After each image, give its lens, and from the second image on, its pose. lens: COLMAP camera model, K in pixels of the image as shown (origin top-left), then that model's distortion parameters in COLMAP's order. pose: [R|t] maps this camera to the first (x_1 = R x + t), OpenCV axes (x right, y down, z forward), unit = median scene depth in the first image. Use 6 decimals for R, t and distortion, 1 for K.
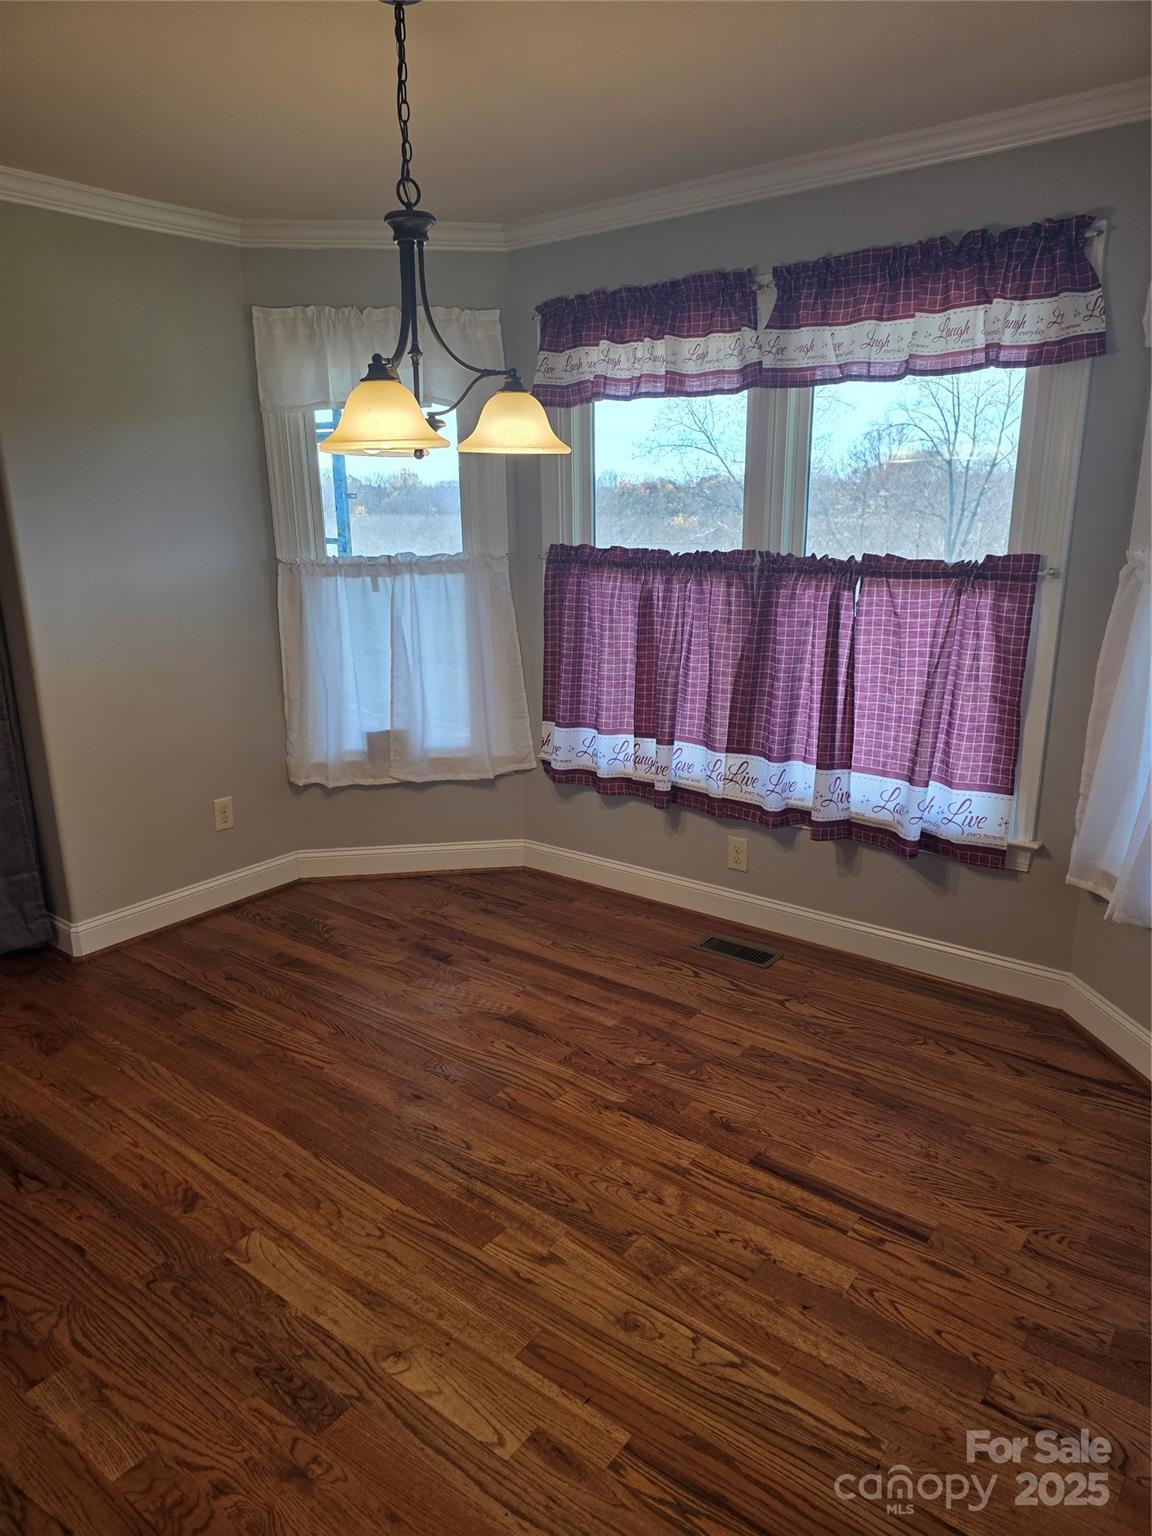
lens RADIAL K [[1050.5, 0, 576.0], [0, 1050.5, 768.0], [0, 0, 1]] dist [0.032011, -0.003079]
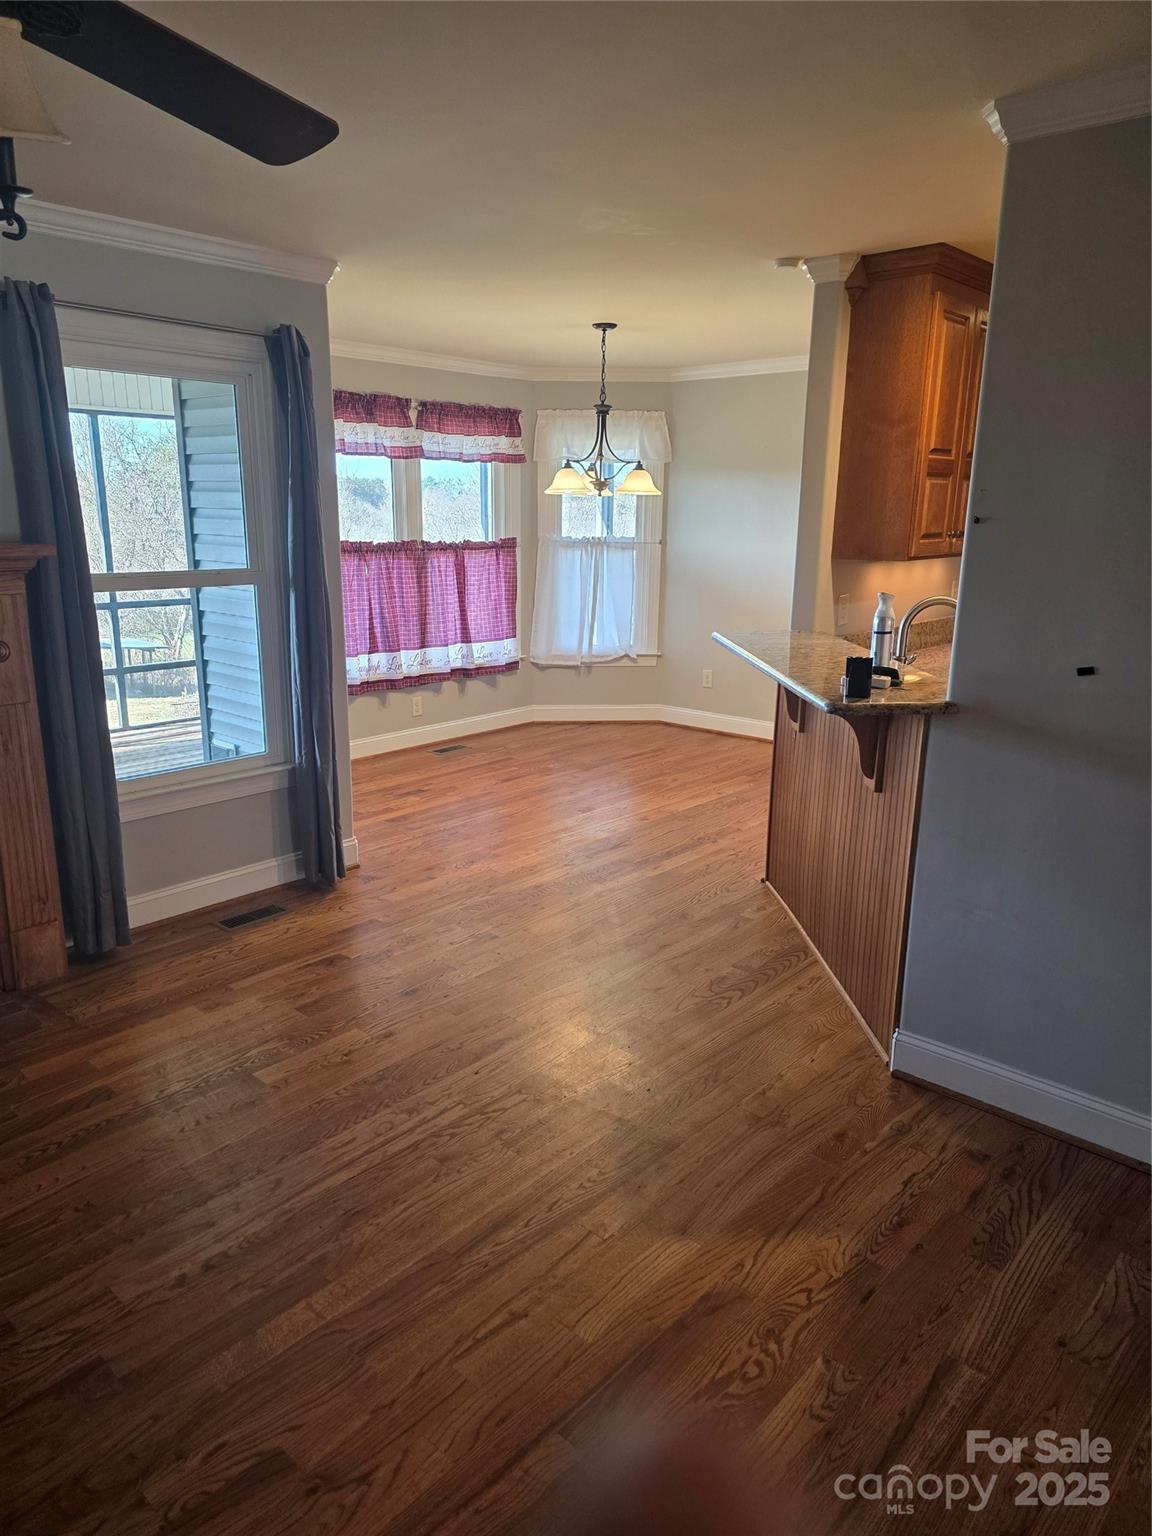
lens RADIAL K [[1016.8, 0, 576.0], [0, 1016.8, 768.0], [0, 0, 1]] dist [-0.002532, -0.000338]
pose [[0.044258, -0.220487, 0.974385, -1.889142], [0.257271, 0.944960, 0.202142, -0.125239], [-0.965325, 0.241735, 0.098547, 0.699742]]
